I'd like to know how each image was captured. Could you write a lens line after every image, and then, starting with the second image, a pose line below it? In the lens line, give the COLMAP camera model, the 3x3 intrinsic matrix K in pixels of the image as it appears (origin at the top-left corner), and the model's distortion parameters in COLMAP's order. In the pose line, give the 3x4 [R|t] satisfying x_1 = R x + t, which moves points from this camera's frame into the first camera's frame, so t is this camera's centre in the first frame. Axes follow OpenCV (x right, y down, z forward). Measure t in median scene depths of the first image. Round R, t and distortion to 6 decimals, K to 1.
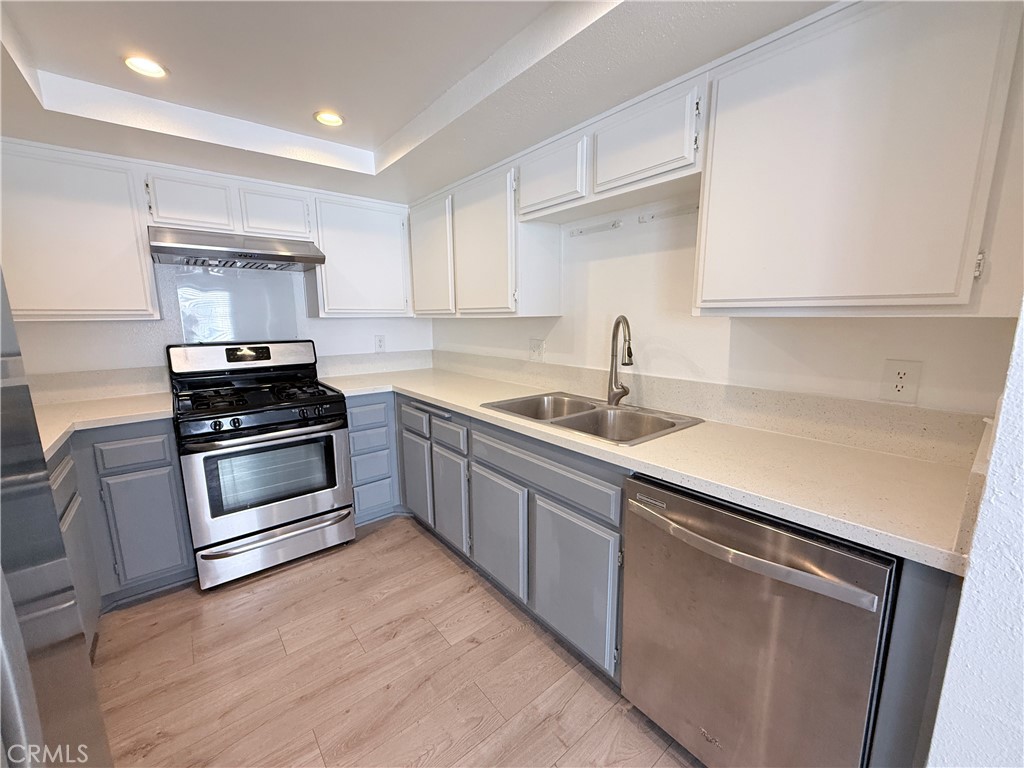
lens RADIAL K [[407.7, 0, 508.6], [0, 407.7, 385.3], [0, 0, 1]] dist [0.003422, -0.000644]
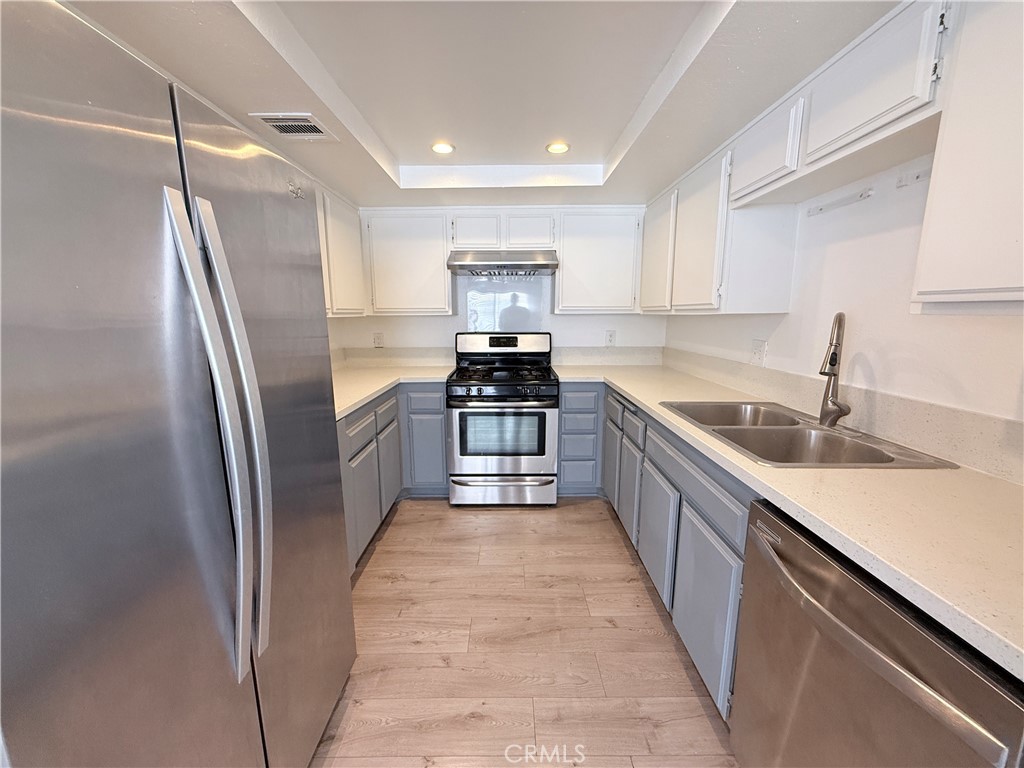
lens RADIAL K [[407.7, 0, 511.0], [0, 407.7, 384.9], [0, 0, 1]] dist [0.003422, -0.000644]
pose [[0.778332, 0.112182, -0.617750, 0.260190], [-0.107918, 0.993168, 0.044386, 0.000324], [0.618509, 0.032119, 0.785121, -0.005114]]
